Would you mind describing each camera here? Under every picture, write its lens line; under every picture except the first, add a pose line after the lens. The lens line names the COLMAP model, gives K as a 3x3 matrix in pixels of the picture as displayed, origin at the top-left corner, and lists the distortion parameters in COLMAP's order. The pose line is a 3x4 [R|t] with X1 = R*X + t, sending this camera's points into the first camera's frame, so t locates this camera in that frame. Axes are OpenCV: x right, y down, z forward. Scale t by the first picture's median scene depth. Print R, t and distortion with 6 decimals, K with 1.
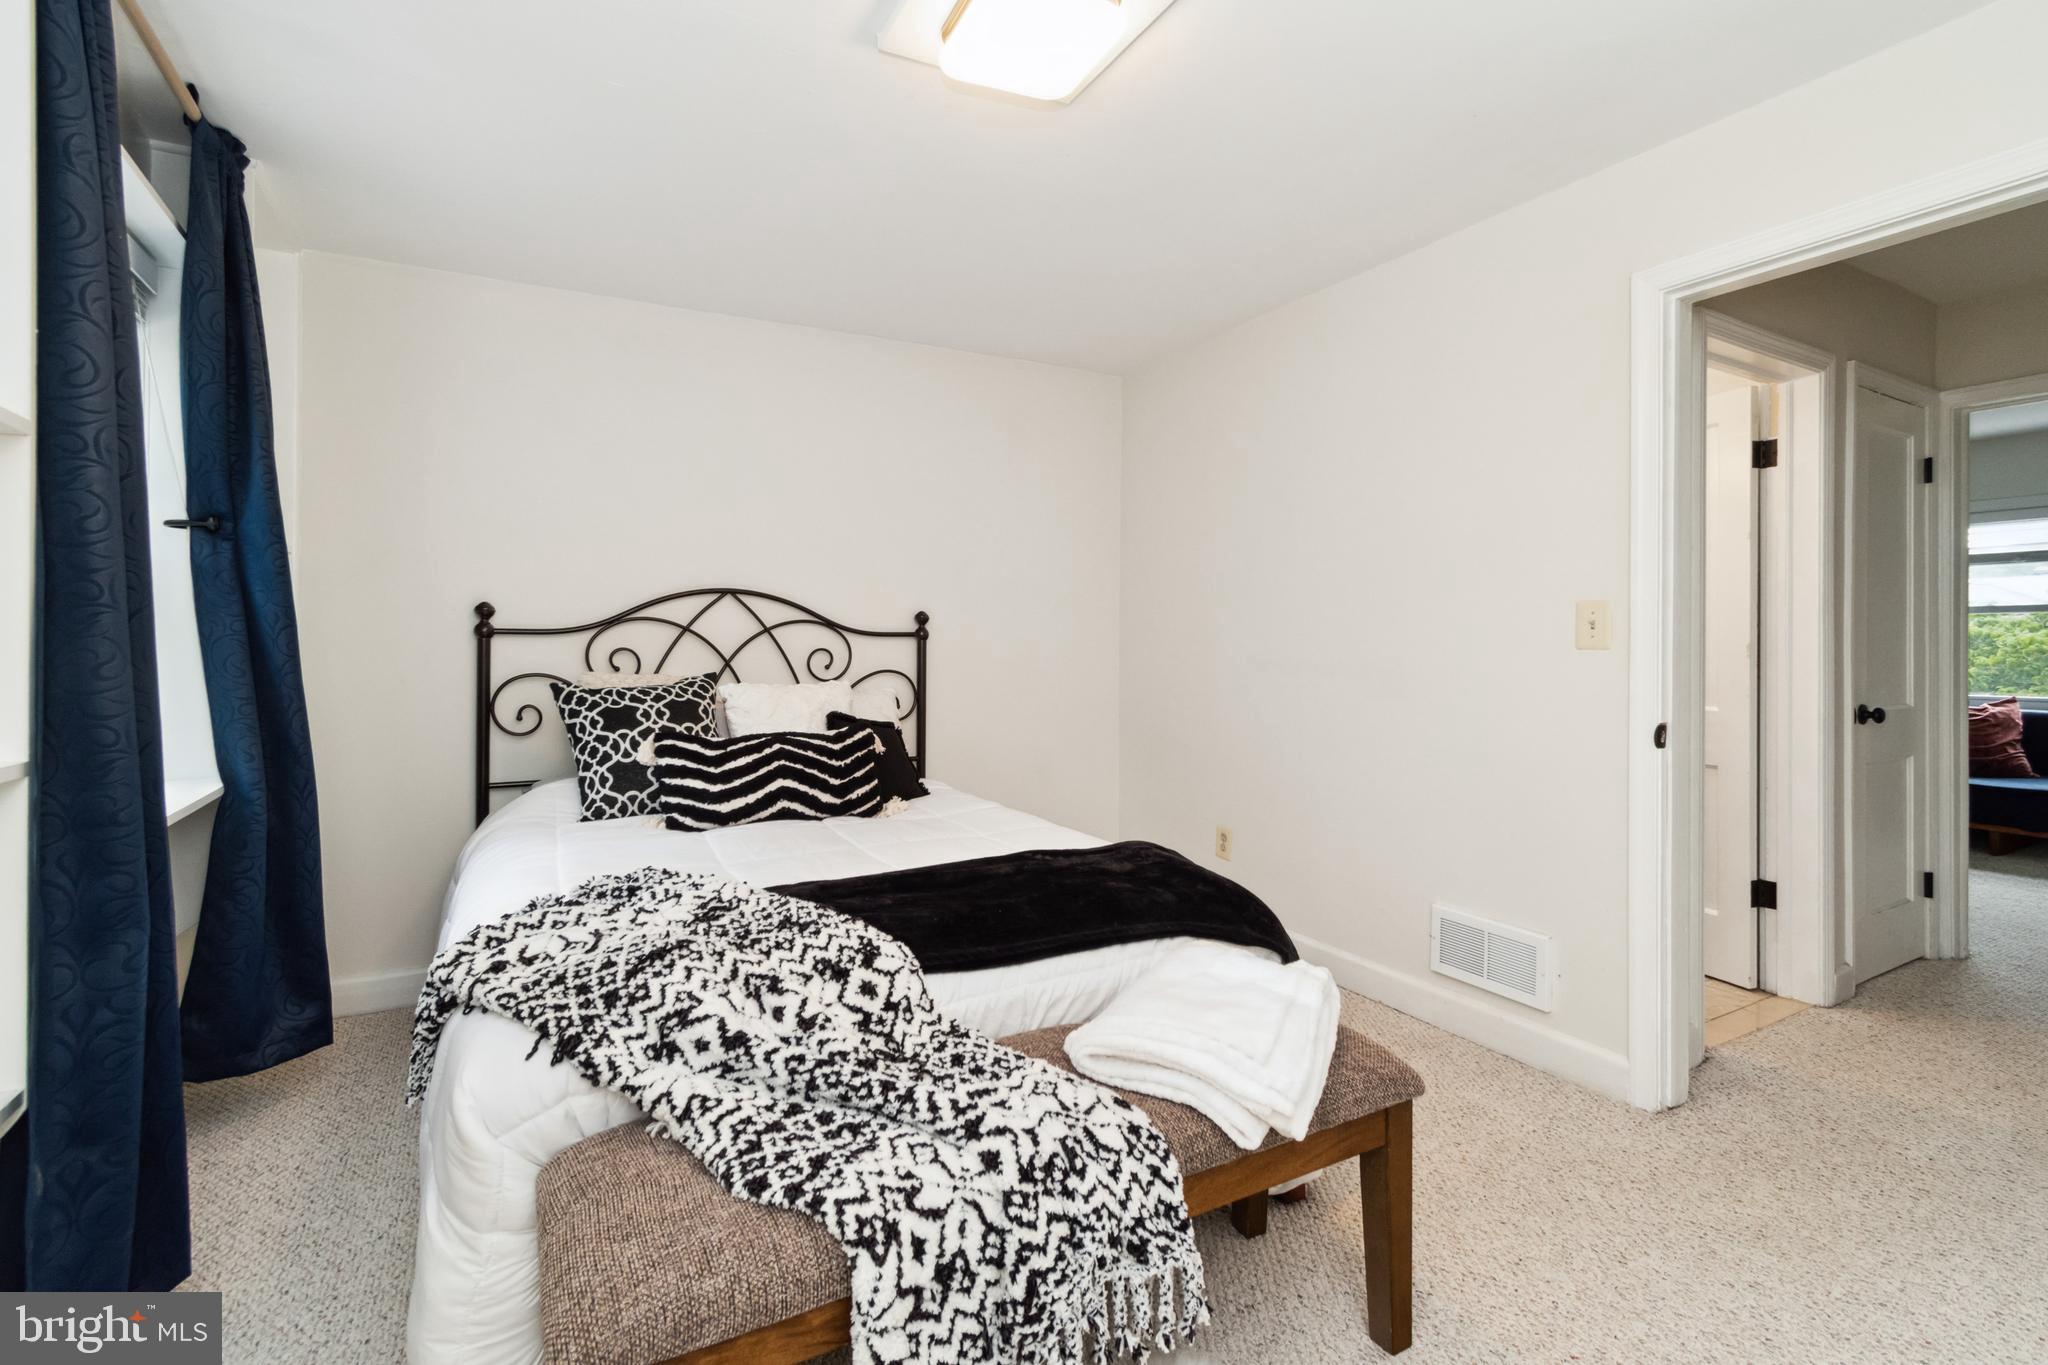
lens RADIAL K [[925.5, 0, 1035.3], [0, 925.5, 628.9], [0, 0, 1]] dist [0.001151, 0.000029]
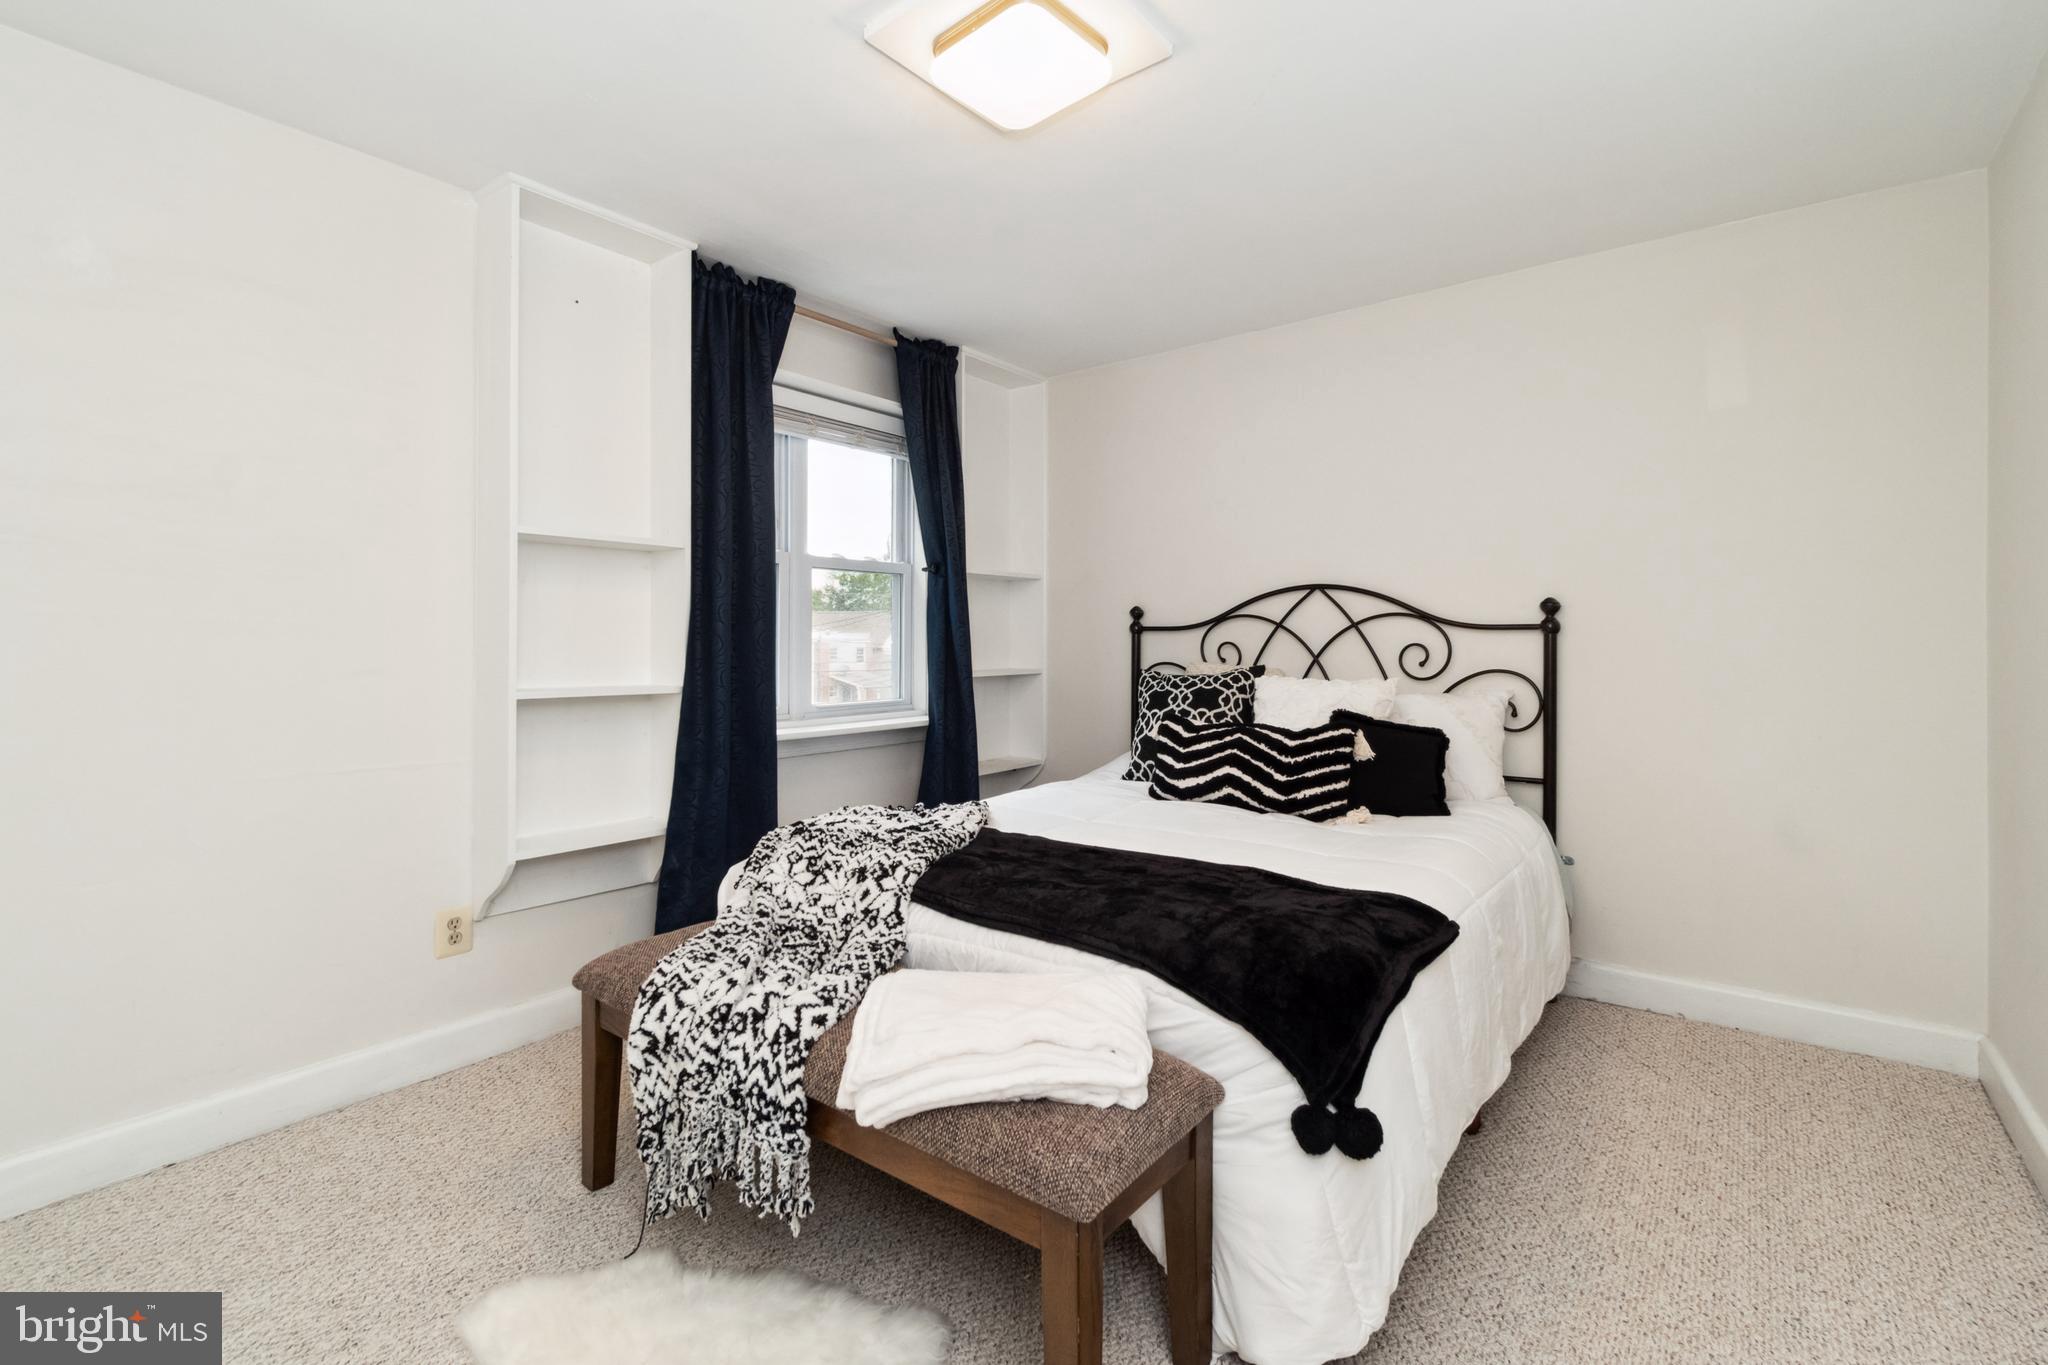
lens RADIAL K [[948.1, 0, 1022.2], [0, 948.1, 636.8], [0, 0, 1]] dist [0.001862, 0.000169]
pose [[0.389845, -0.003056, -0.920876, 0.603343], [0.012534, 0.999919, 0.001987, 0.009740], [0.920795, -0.012317, 0.389852, 0.353277]]
